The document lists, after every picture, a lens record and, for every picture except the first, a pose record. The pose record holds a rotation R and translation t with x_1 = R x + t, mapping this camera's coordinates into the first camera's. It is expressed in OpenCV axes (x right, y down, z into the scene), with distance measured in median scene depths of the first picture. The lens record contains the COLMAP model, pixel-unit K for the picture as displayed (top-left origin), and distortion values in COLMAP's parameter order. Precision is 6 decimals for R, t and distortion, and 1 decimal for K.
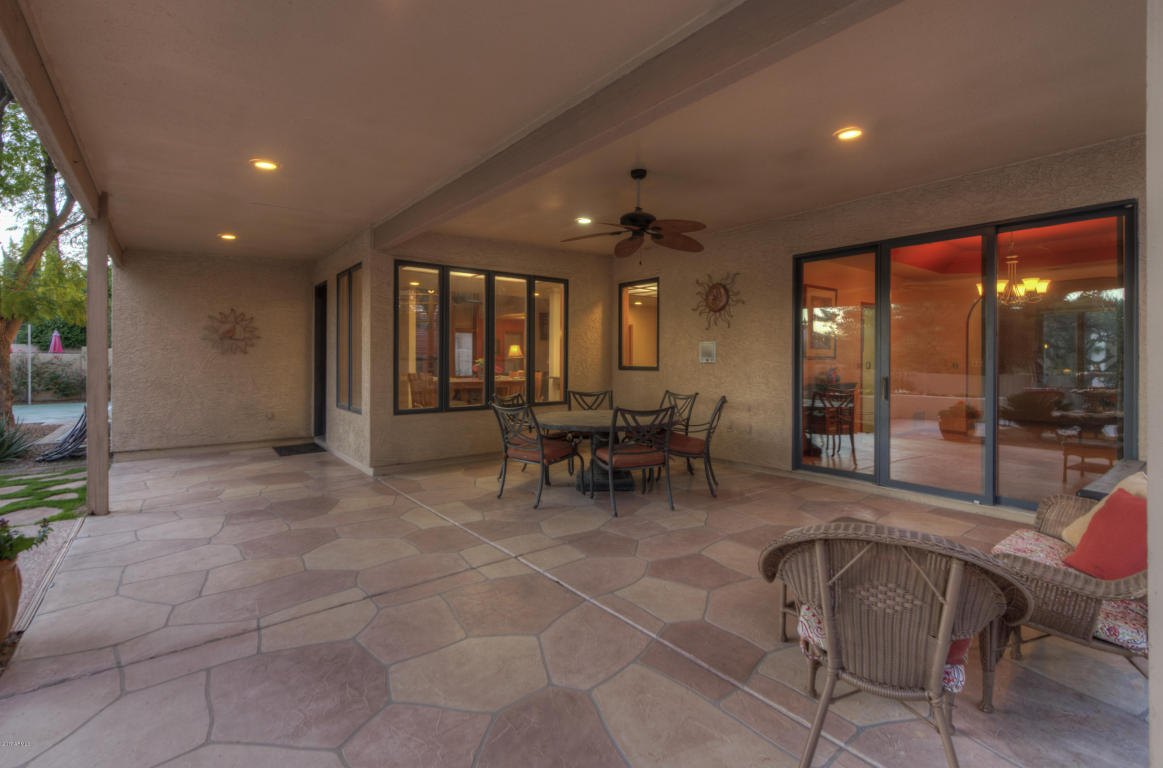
lens RADIAL K [[540.6, 0, 584.1], [0, 540.6, 360.5], [0, 0, 1]] dist [0.000569, -0.000294]
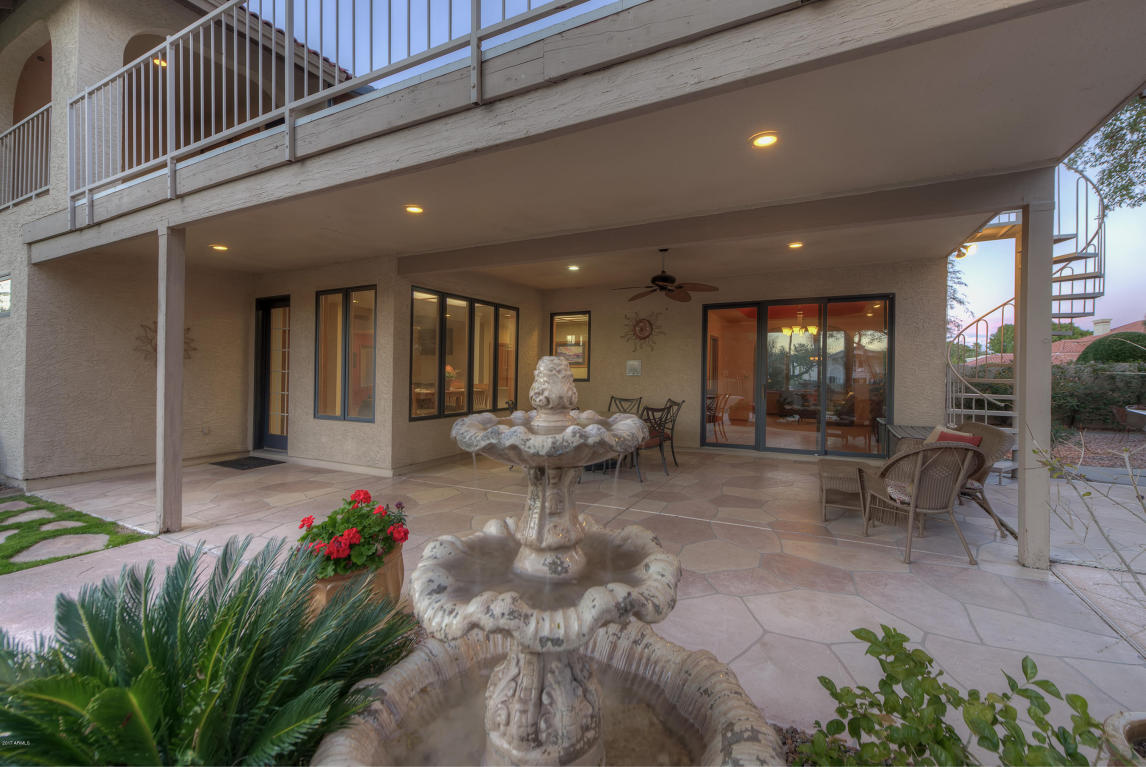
lens RADIAL K [[492.1, 0, 573.7], [0, 492.1, 377.1], [0, 0, 1]] dist [-0.001757, -0.000153]
pose [[0.907631, -0.000944, 0.419767, -0.398216], [-0.002508, 0.999967, 0.007672, -0.001486], [-0.419761, -0.008016, 0.907599, -0.069549]]
